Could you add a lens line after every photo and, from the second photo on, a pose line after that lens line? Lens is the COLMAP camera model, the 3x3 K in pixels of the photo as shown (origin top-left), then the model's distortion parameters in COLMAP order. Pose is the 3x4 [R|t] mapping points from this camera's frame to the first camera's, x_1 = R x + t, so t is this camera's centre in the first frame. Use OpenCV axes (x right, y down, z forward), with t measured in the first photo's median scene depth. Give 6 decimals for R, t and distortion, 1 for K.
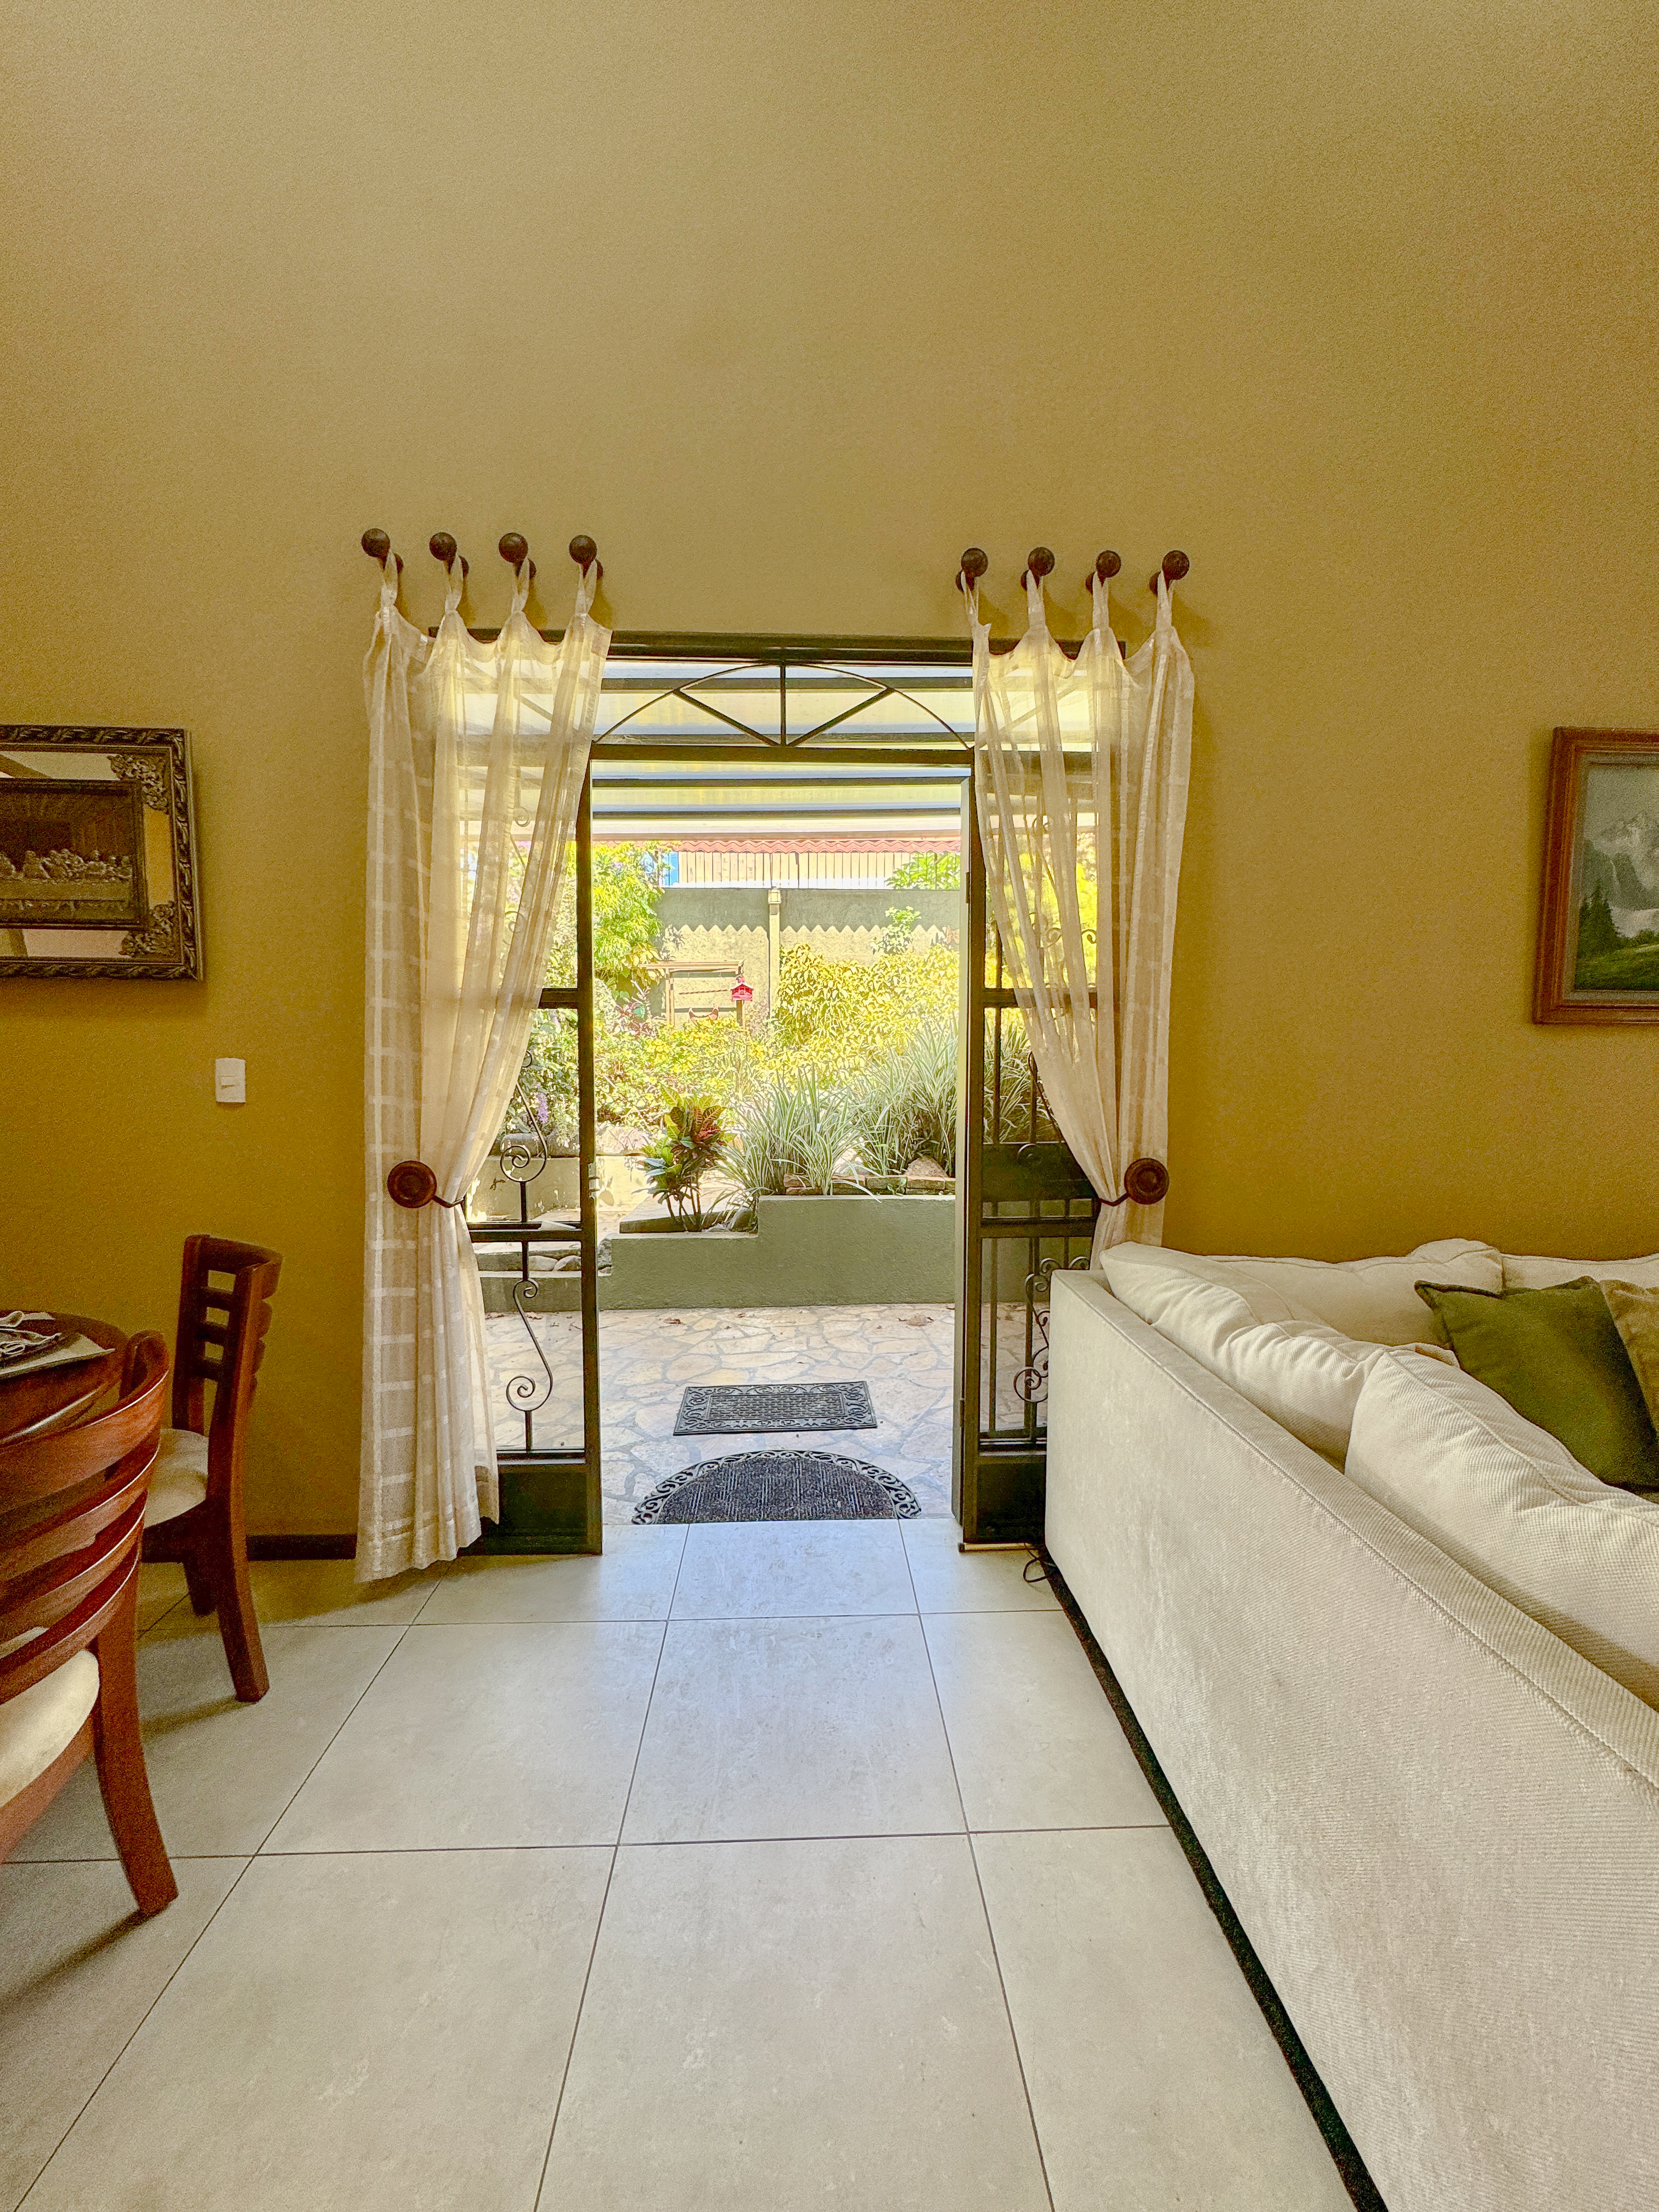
lens RADIAL K [[884.6, 0, 829.5], [0, 884.6, 1106.0], [0, 0, 1]] dist [-0.001037, -0.000020]
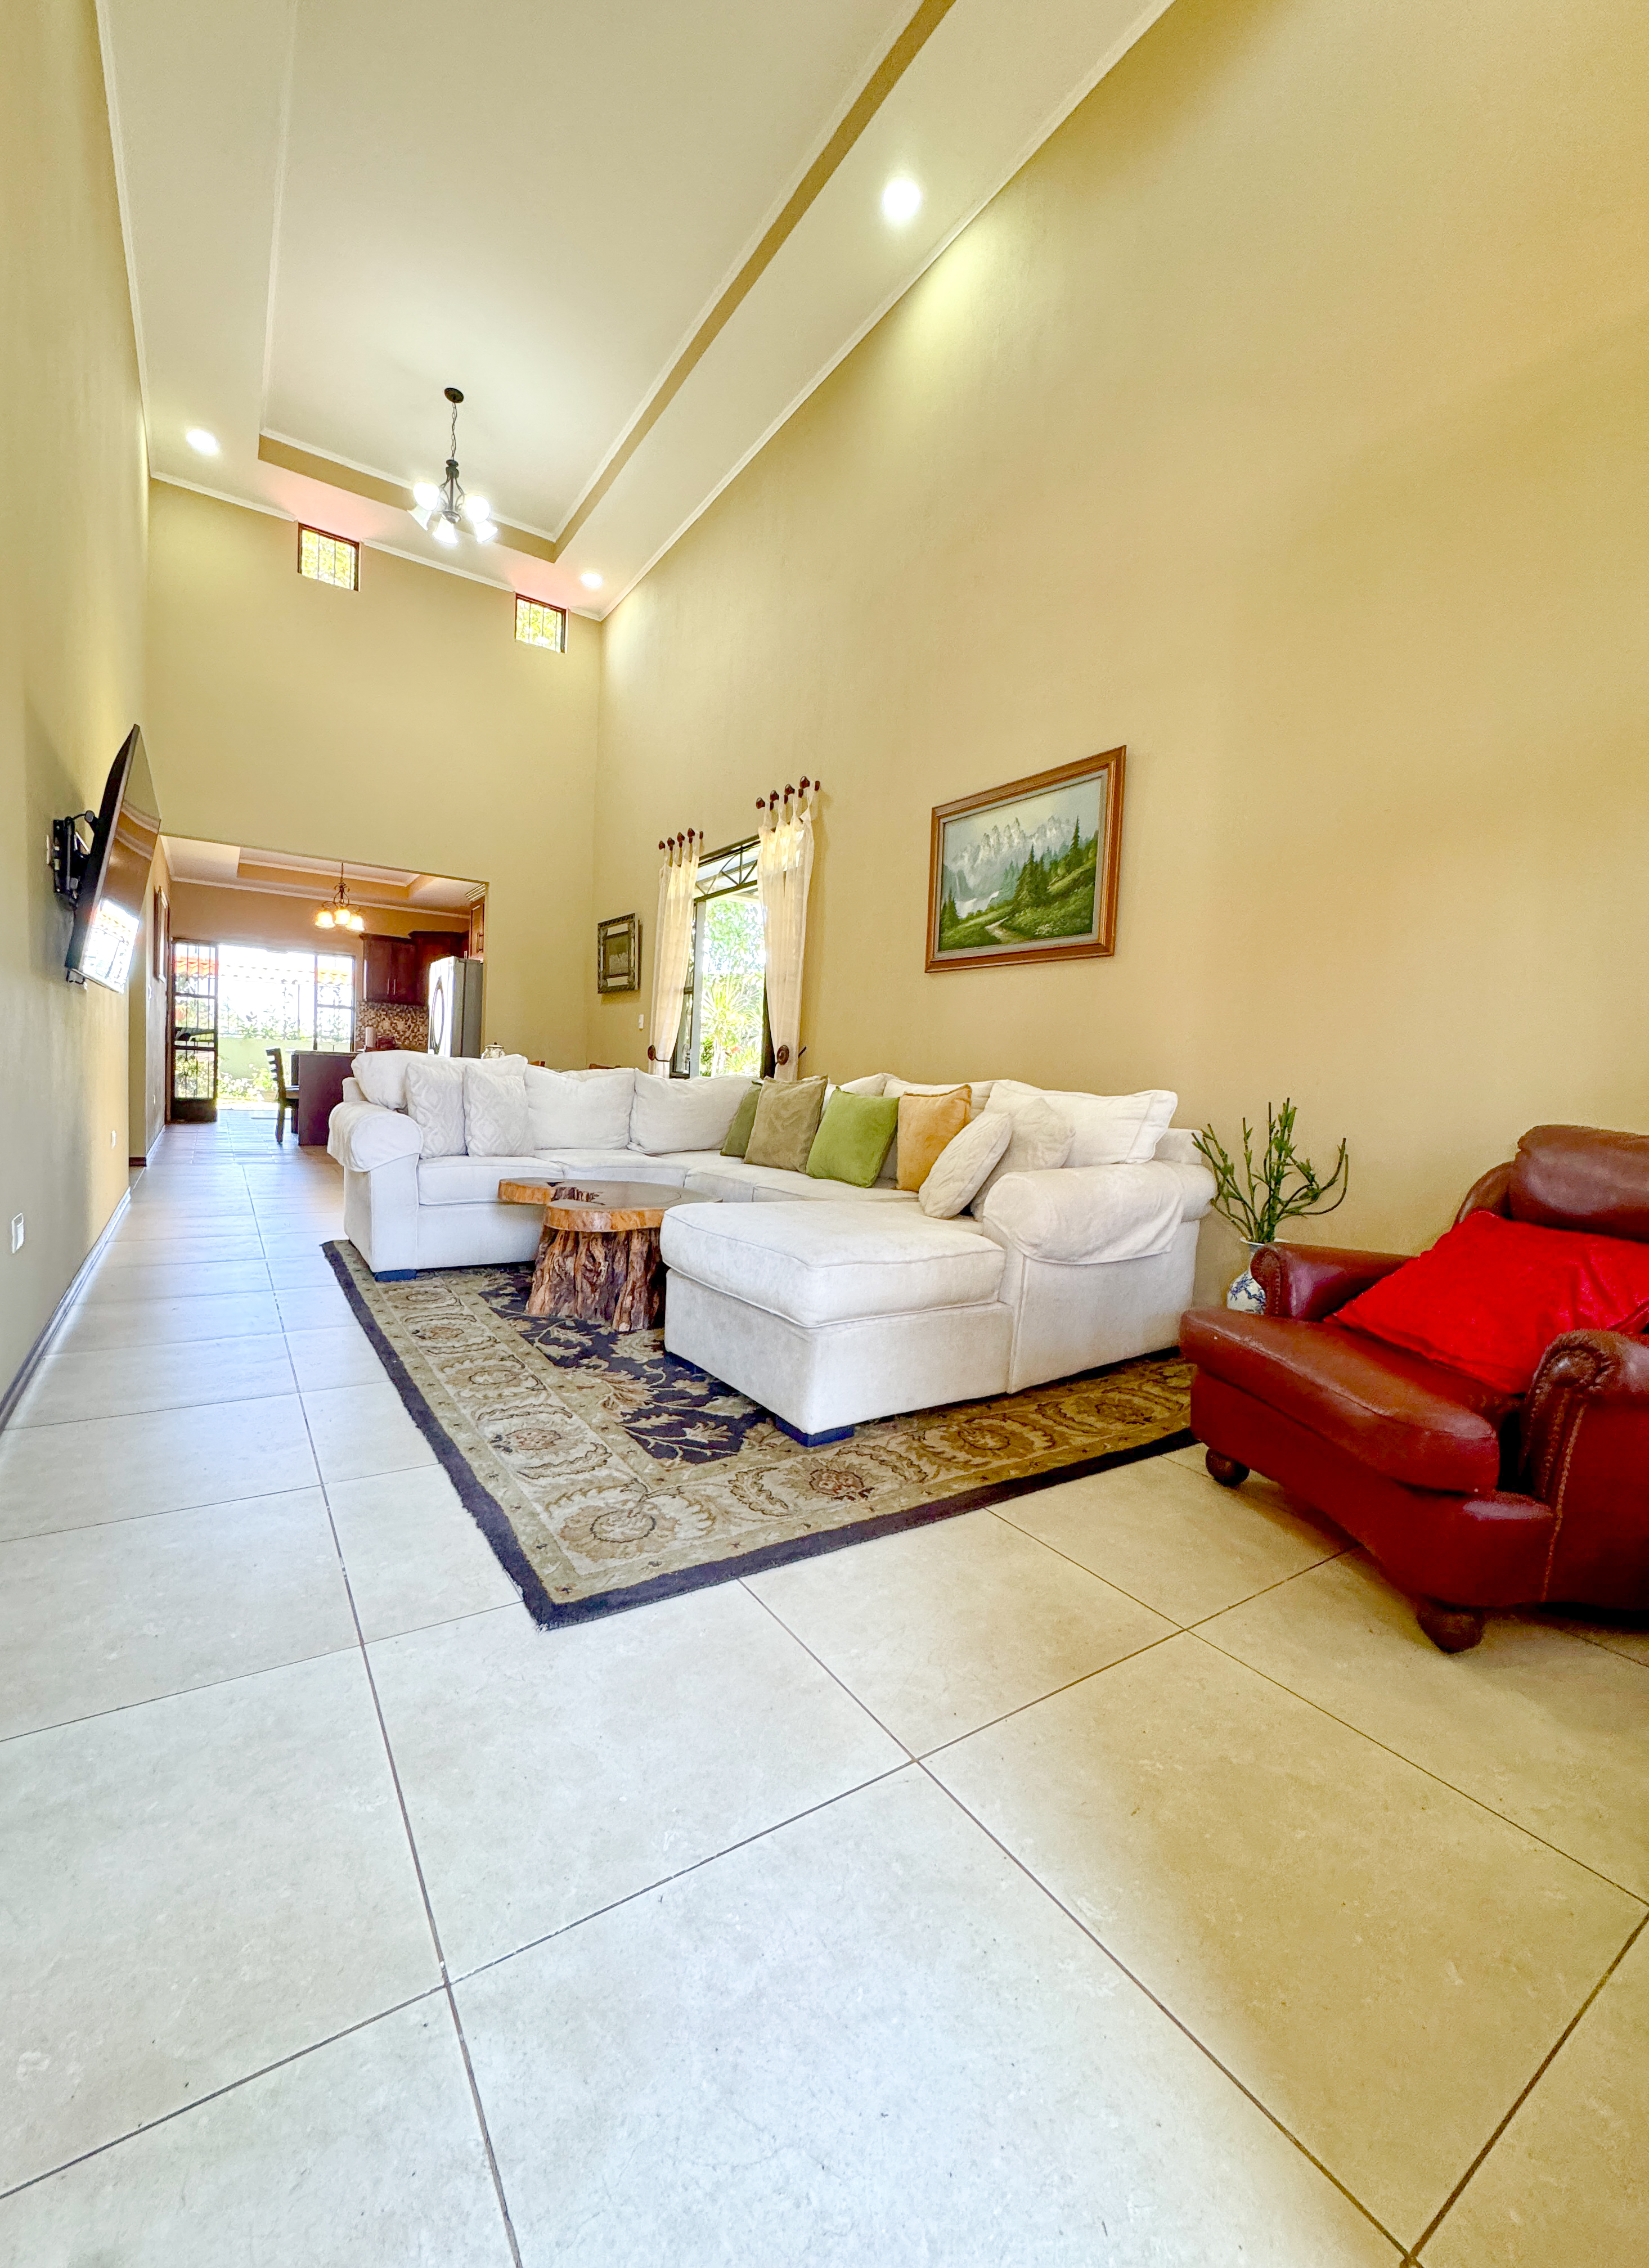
lens RADIAL K [[909.4, 0, 799.4], [0, 909.4, 1133.9], [0, 0, 1]] dist [-0.000164, 0.000011]
pose [[0.507174, 0.079535, -0.858166, 2.456009], [-0.099604, 0.994470, 0.033302, 0.210202], [0.856069, 0.068587, 0.512291, -0.144272]]
